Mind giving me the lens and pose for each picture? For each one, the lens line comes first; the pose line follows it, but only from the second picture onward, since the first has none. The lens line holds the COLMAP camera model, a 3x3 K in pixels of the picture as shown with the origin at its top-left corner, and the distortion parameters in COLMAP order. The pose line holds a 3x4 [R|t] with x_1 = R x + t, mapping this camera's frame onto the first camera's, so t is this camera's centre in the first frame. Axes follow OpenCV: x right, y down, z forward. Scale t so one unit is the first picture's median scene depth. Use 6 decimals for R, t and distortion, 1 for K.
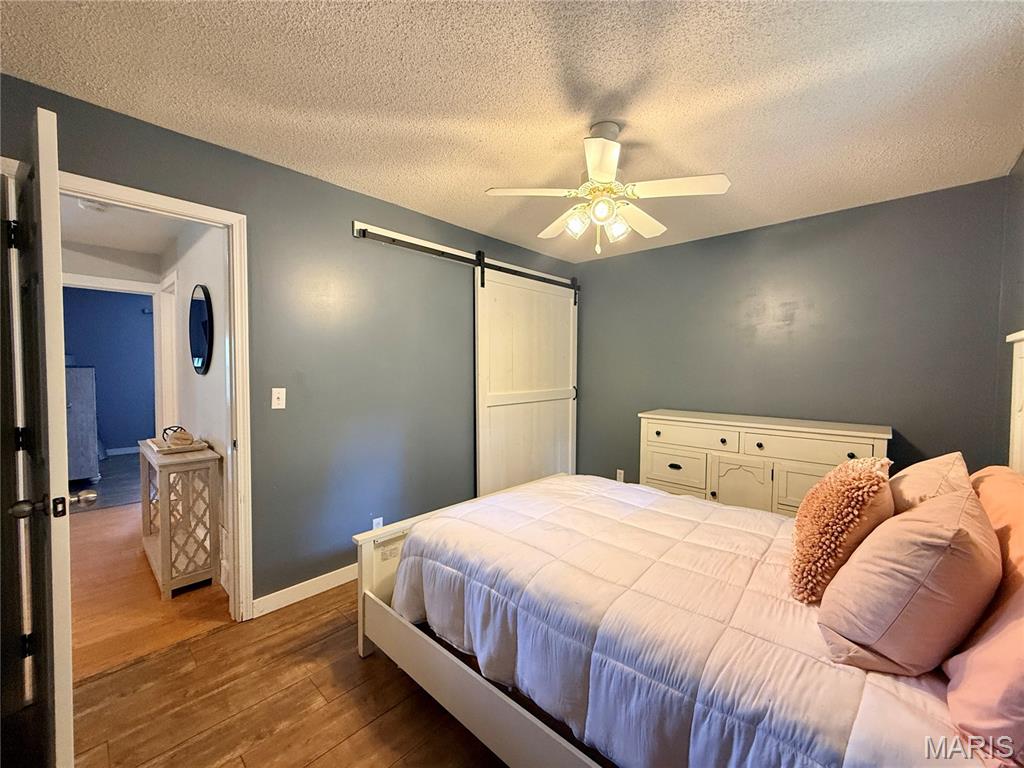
lens RADIAL K [[409.3, 0, 509.6], [0, 409.3, 384.7], [0, 0, 1]] dist [-0.000338, -0.000018]
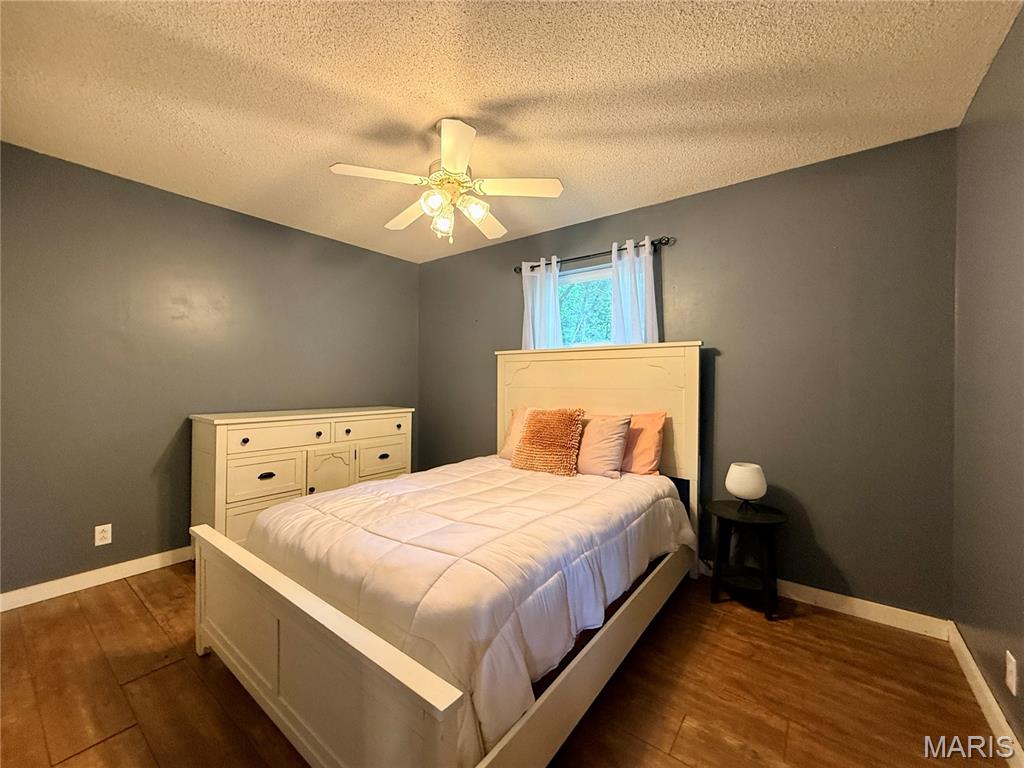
lens RADIAL K [[409.3, 0, 509.6], [0, 409.3, 384.7], [0, 0, 1]] dist [-0.000338, -0.000018]
pose [[-0.092616, -0.026901, 0.995338, -0.692735], [0.017447, 0.999438, 0.028636, -0.010915], [-0.995549, 0.020018, -0.092095, 0.769653]]
